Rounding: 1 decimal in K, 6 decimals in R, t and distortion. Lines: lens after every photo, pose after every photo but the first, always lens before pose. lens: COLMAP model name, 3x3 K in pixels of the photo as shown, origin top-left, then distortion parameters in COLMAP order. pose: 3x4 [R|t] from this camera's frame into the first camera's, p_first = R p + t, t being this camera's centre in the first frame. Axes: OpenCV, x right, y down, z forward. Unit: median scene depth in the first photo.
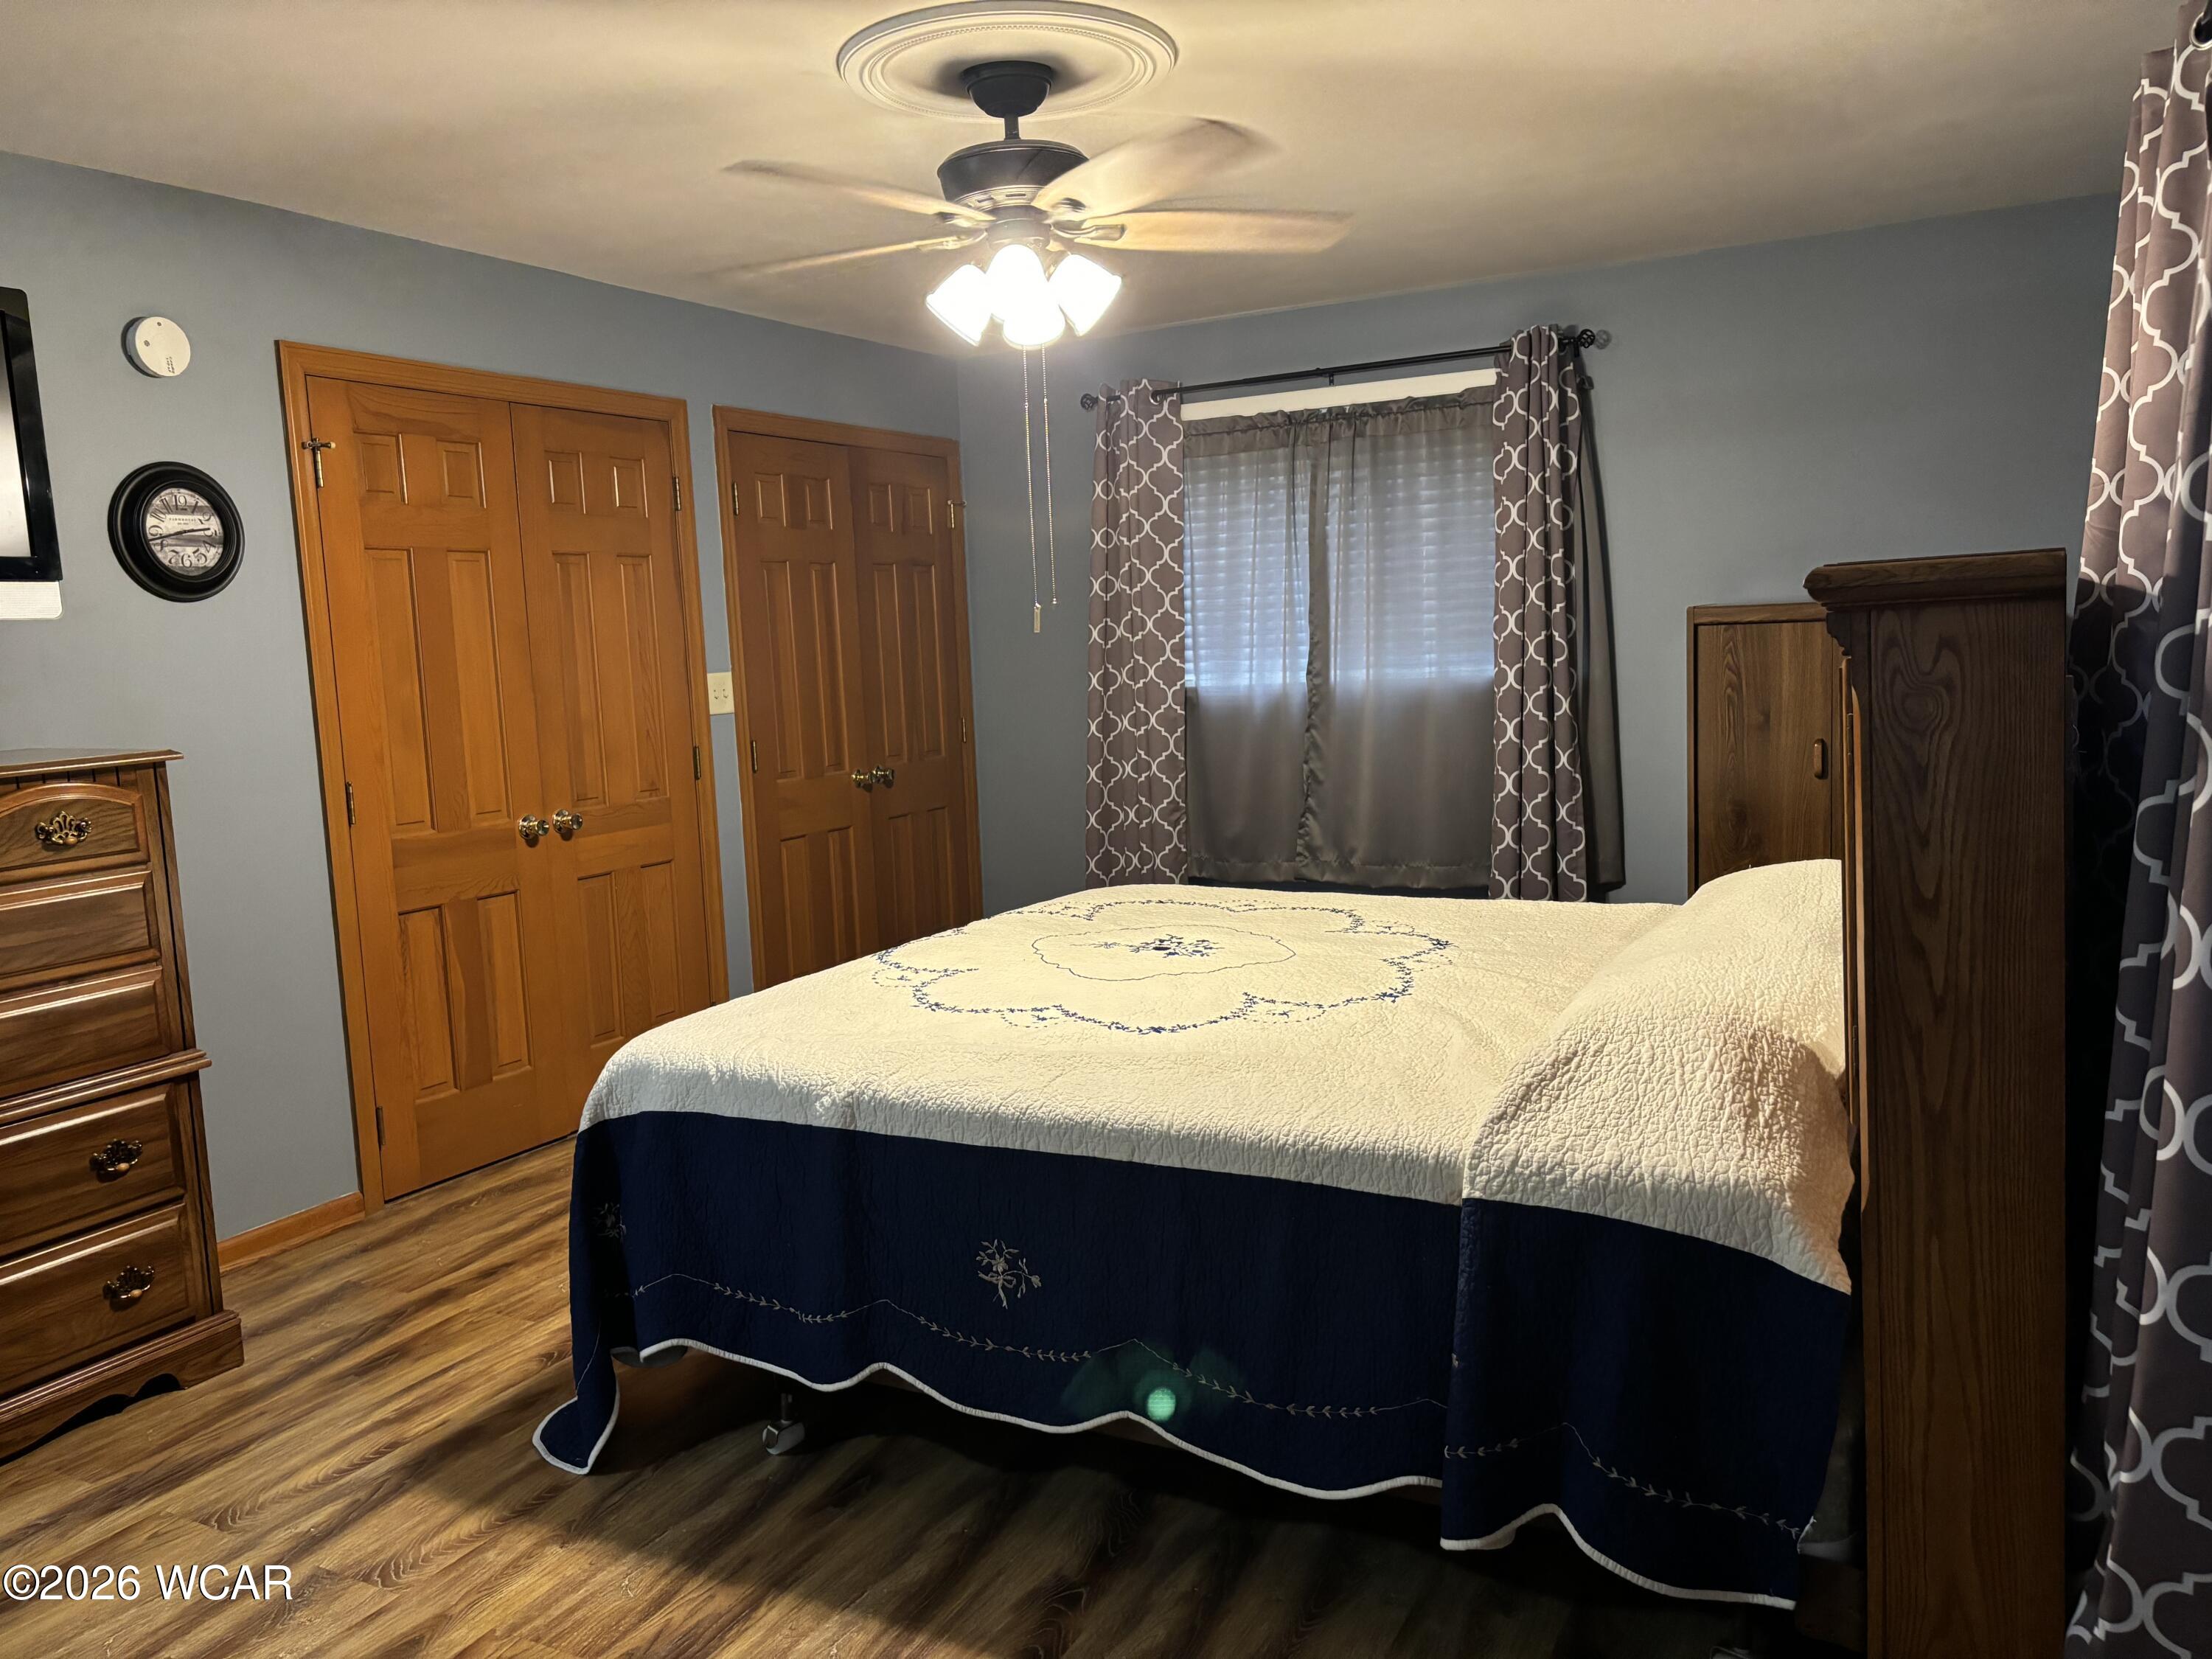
lens RADIAL K [[1674.8, 0, 1100.8], [0, 1674.8, 825.3], [0, 0, 1]] dist [0.043205, -0.040934]
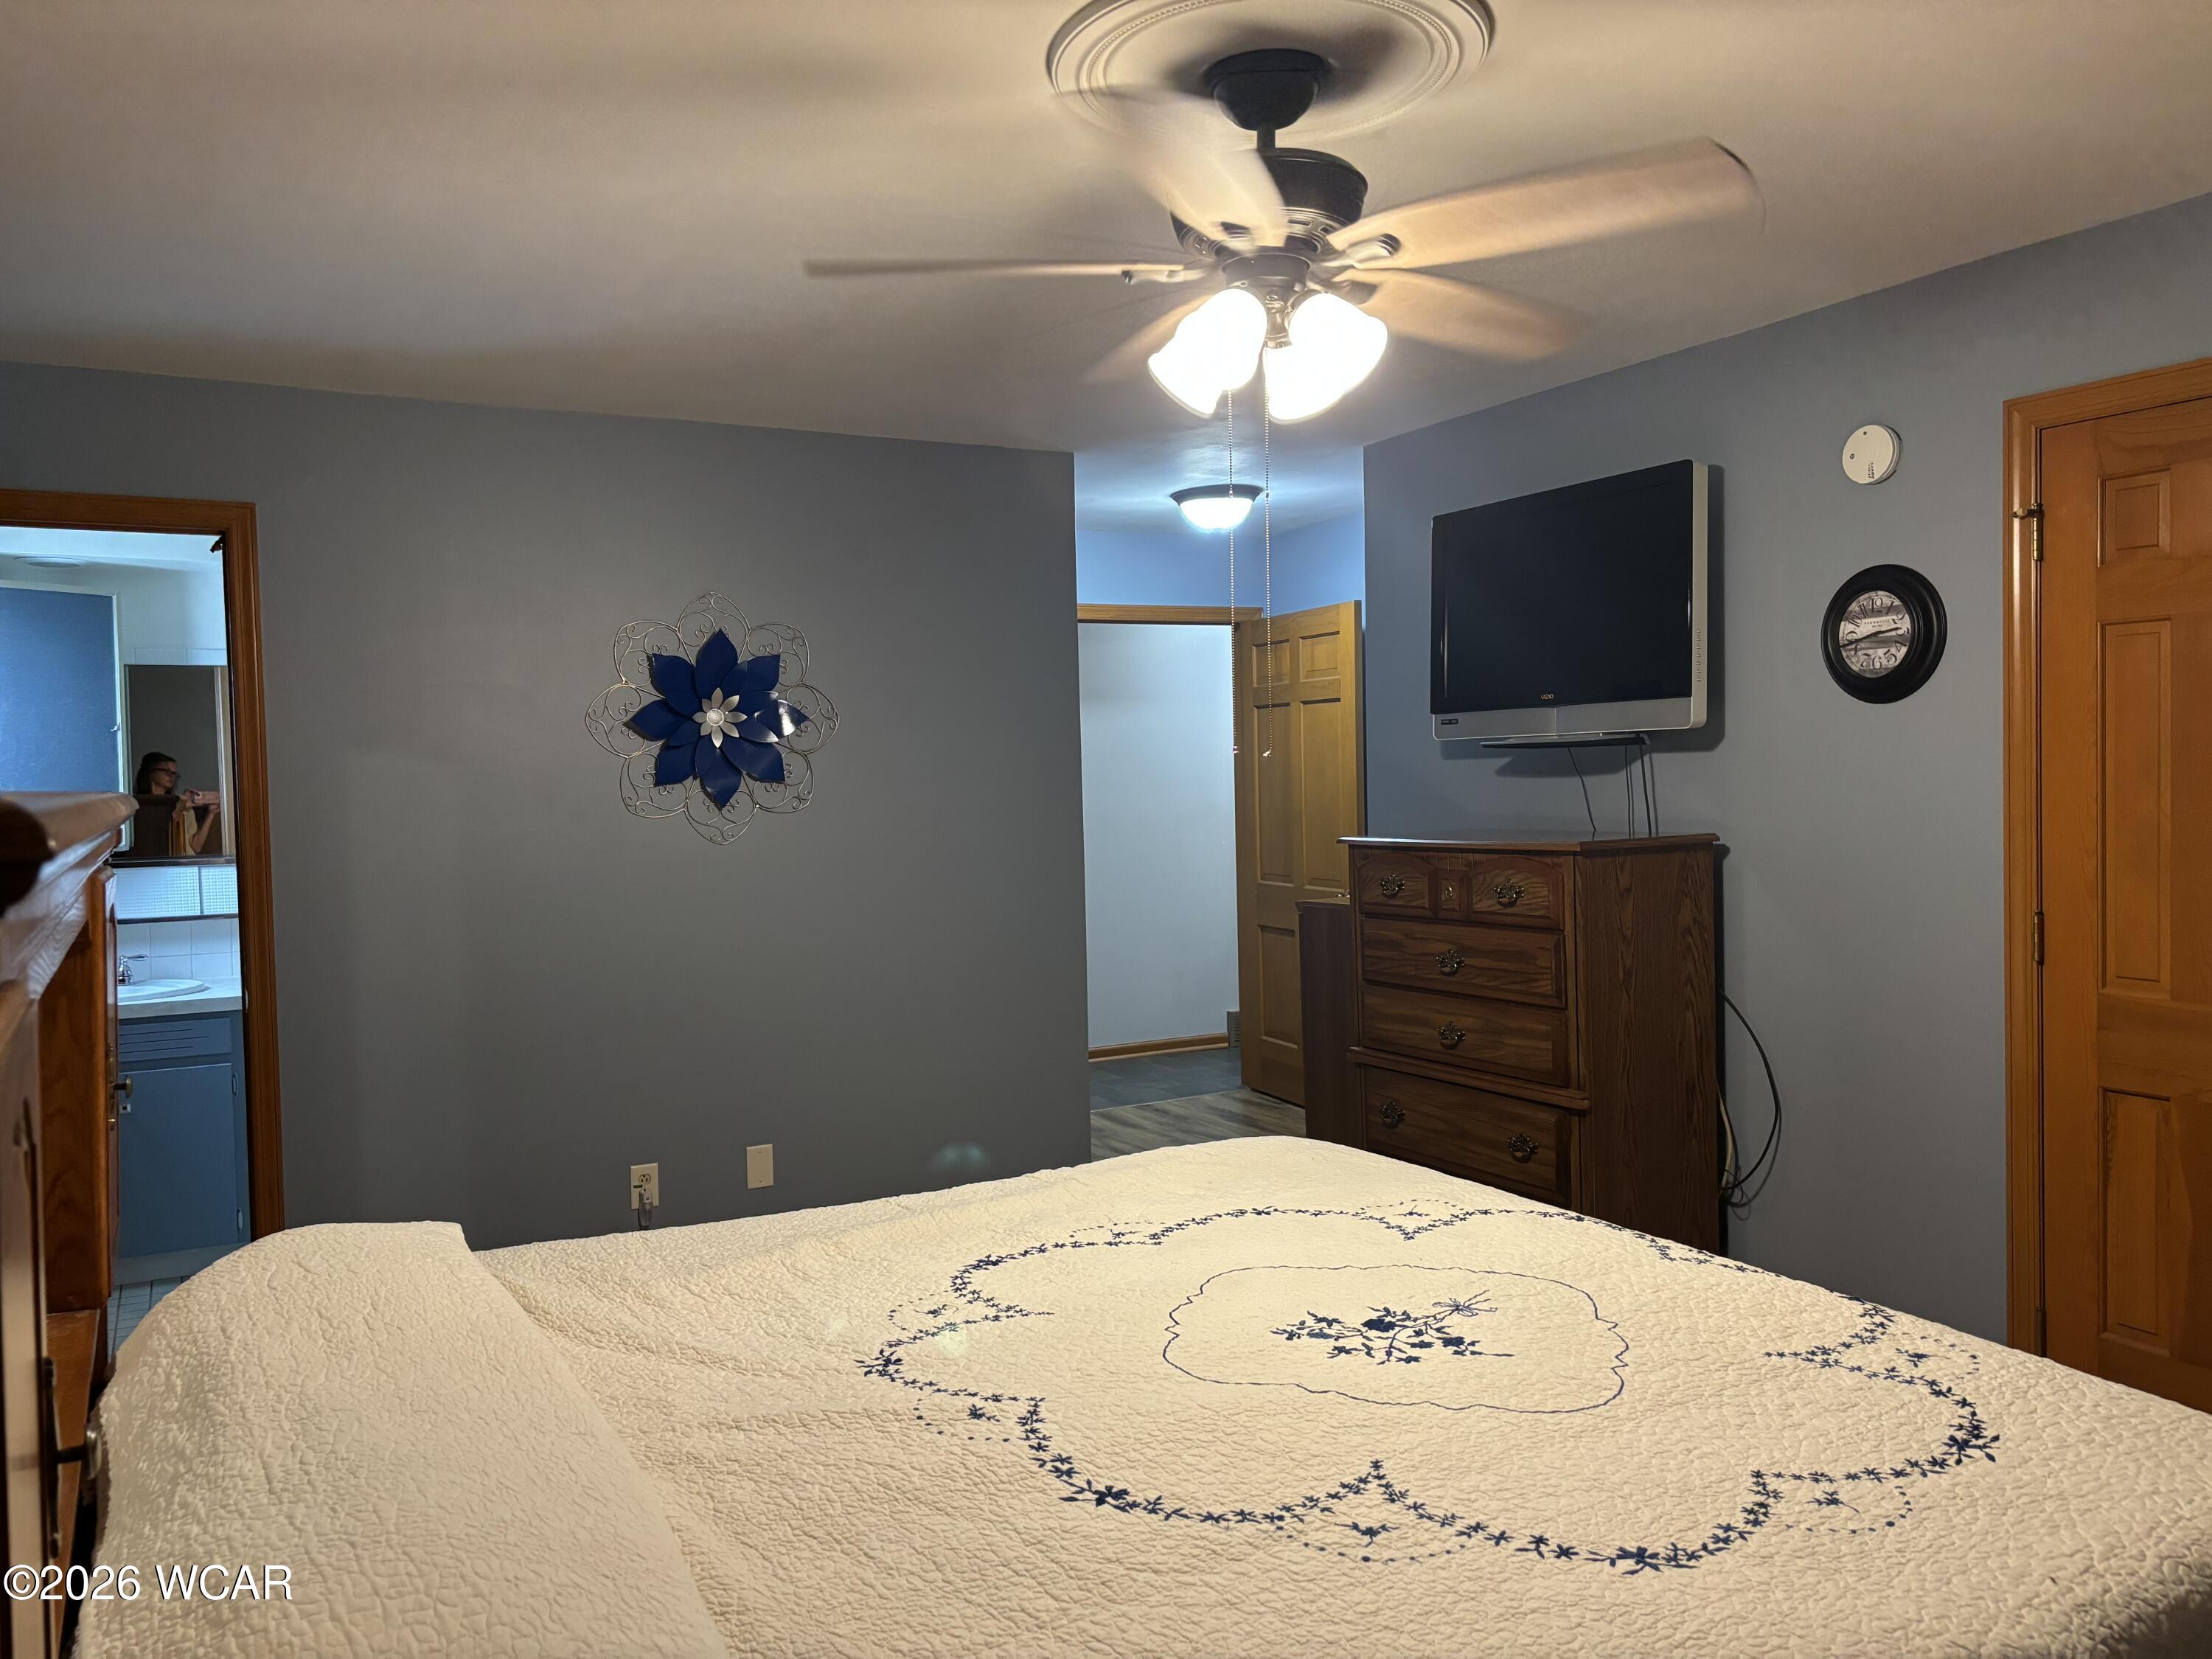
lens RADIAL K [[1674.8, 0, 1100.2], [0, 1674.8, 827.5], [0, 0, 1]] dist [0.043205, -0.040934]
pose [[-0.541206, 0.079892, -0.837086, 0.549018], [-0.052900, 0.990270, 0.128714, -0.163817], [0.839224, 0.113942, -0.531714, 1.154355]]
